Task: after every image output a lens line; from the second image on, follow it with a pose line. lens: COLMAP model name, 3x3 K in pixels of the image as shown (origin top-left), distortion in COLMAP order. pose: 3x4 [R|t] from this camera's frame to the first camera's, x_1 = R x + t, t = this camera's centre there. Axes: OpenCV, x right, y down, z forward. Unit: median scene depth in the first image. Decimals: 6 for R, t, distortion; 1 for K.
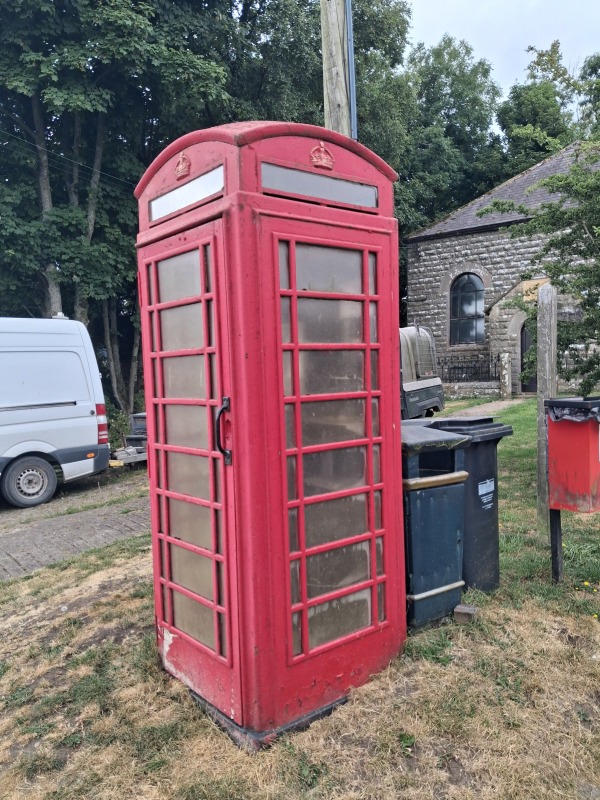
lens RADIAL K [[634.6, 0, 300.0], [0, 634.6, 400.0], [0, 0, 1]] dist [0.014658, 0.004072]
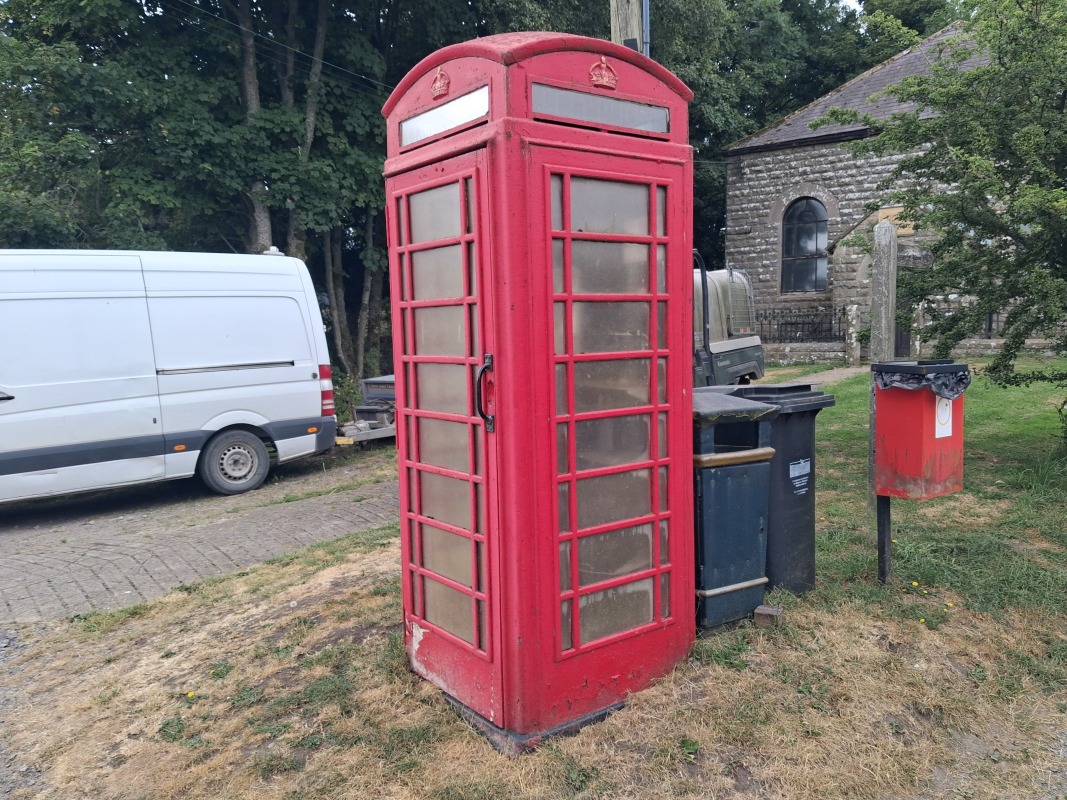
lens RADIAL K [[846.4, 0, 557.4], [0, 846.4, 387.0], [0, 0, 1]] dist [0.014658, 0.004072]
pose [[0.999510, 0.013241, -0.028362, 0.009800], [-0.012476, 0.999558, 0.026996, 0.006647], [0.028707, -0.026629, 0.999233, -0.134725]]
